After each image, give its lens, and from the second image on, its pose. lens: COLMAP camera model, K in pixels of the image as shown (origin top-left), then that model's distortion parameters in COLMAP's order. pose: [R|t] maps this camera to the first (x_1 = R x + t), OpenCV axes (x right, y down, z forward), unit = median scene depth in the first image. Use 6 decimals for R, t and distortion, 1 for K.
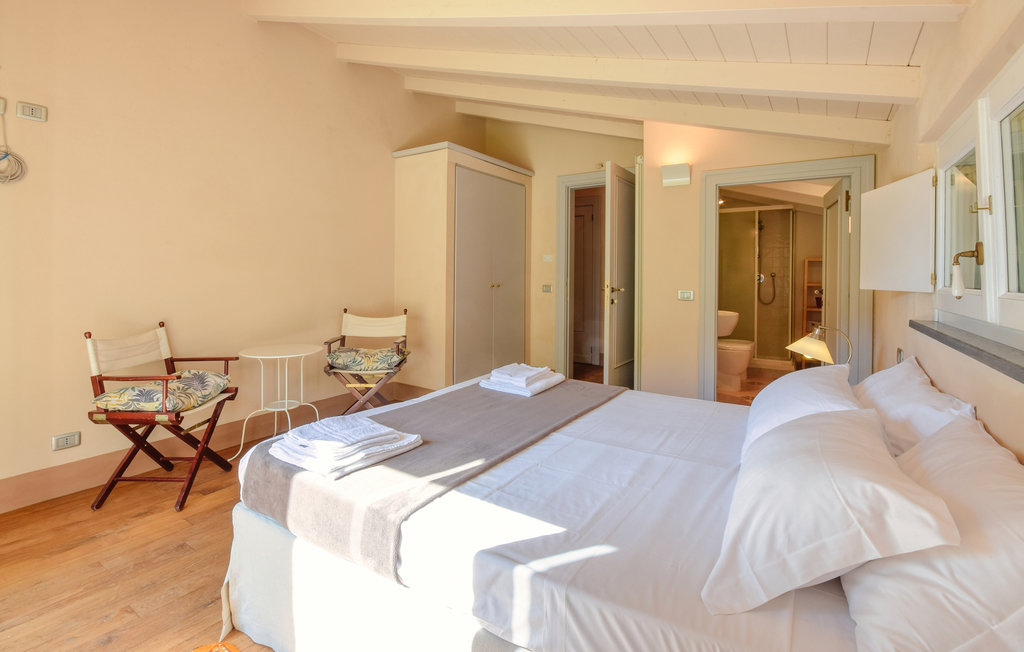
lens RADIAL K [[464.4, 0, 510.2], [0, 464.4, 311.9], [0, 0, 1]] dist [-0.003437, -0.000801]
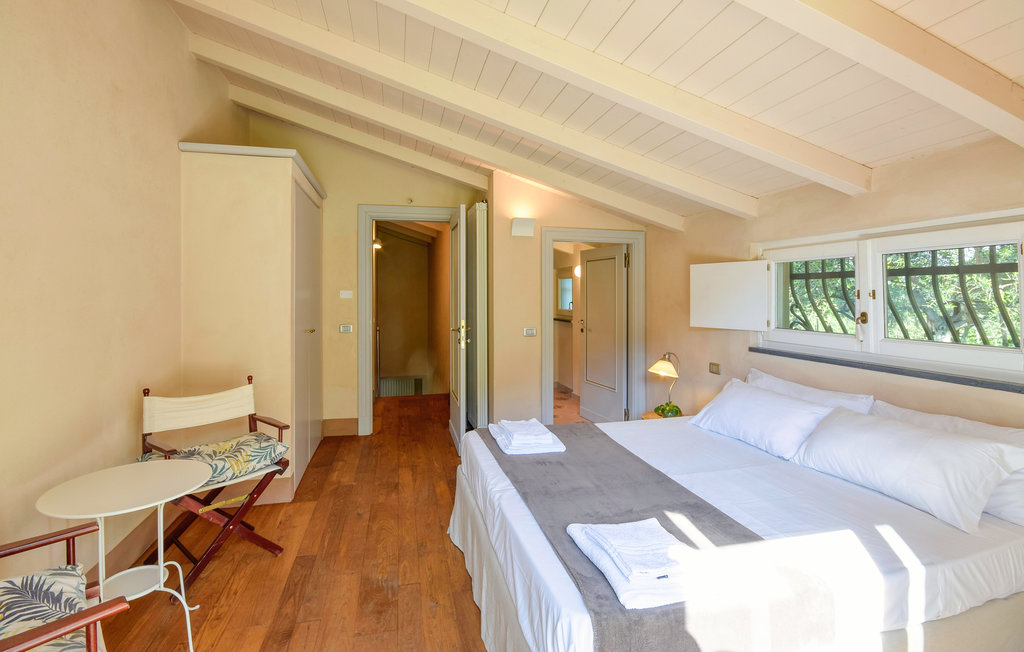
lens RADIAL K [[464.4, 0, 510.2], [0, 464.4, 311.9], [0, 0, 1]] dist [-0.003437, -0.000801]
pose [[0.680905, -0.032224, 0.731662, -0.485213], [0.060698, 0.998078, -0.012529, -0.072441], [-0.729852, 0.052941, 0.681552, 0.247985]]
